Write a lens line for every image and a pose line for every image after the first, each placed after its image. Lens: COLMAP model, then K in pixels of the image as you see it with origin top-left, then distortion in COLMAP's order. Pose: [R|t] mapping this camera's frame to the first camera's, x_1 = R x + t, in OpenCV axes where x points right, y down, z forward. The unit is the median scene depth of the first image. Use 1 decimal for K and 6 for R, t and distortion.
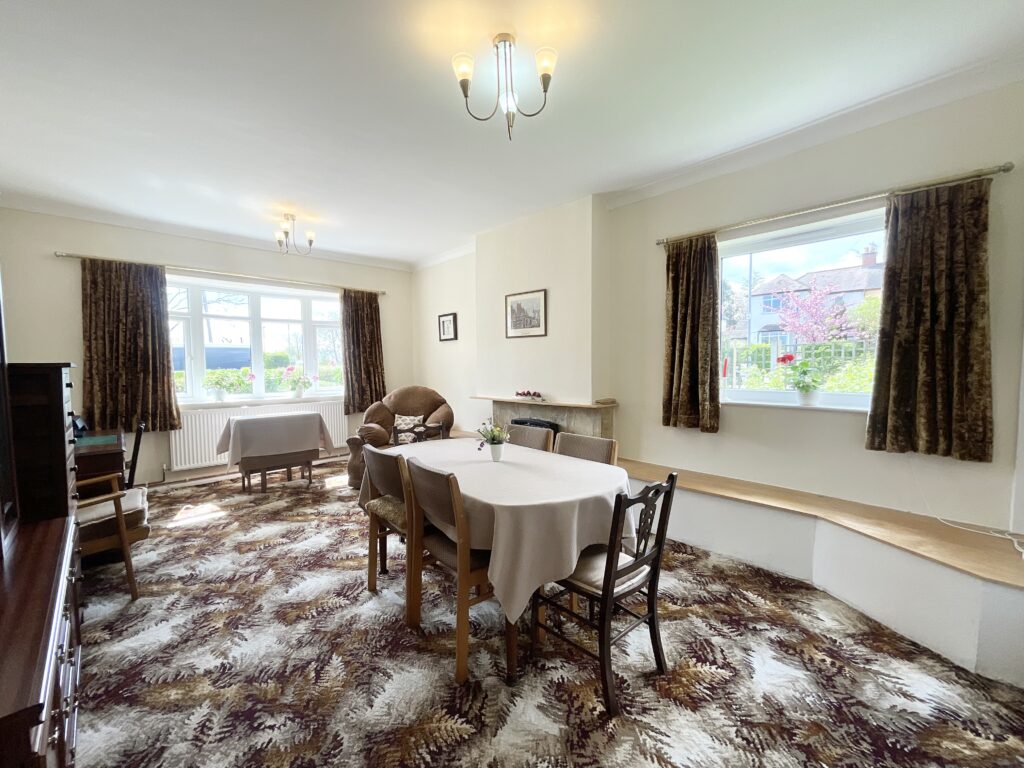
lens RADIAL K [[416.5, 0, 512.0], [0, 416.5, 384.0], [0, 0, 1]] dist [0.002249, 0.000314]
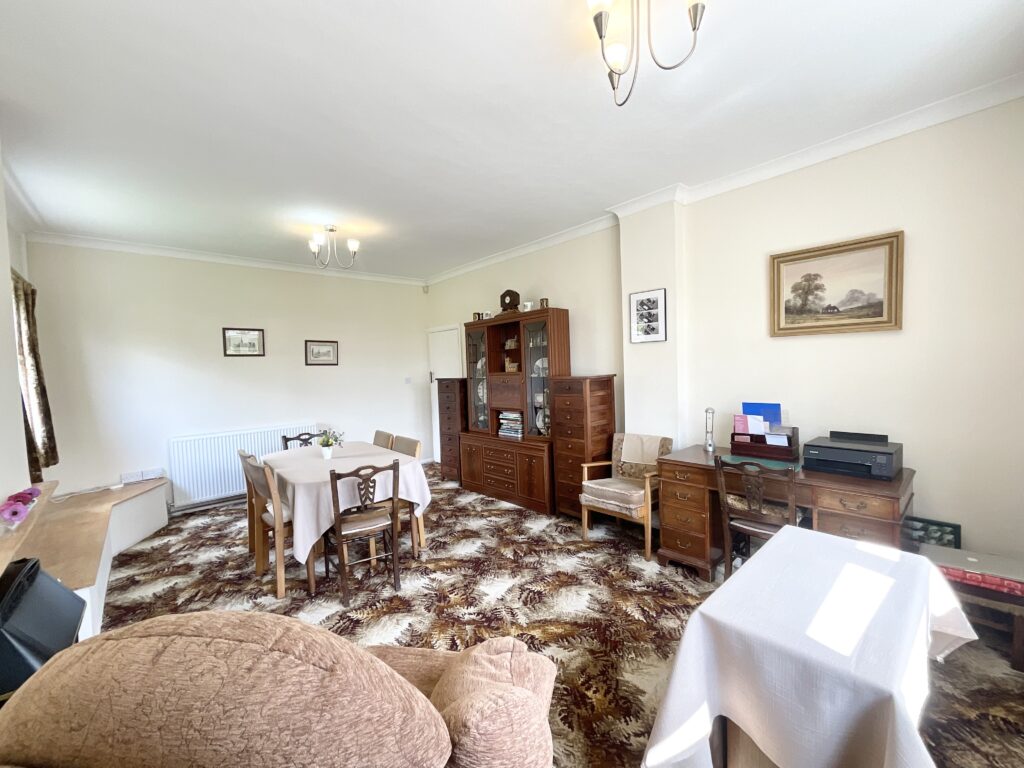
lens RADIAL K [[416.5, 0, 512.0], [0, 416.5, 384.0], [0, 0, 1]] dist [0.002249, 0.000314]
pose [[-0.998232, 0.048784, 0.033966, -0.659143], [0.051627, 0.994729, 0.088589, -0.145786], [-0.029466, 0.090186, -0.995489, 2.171397]]
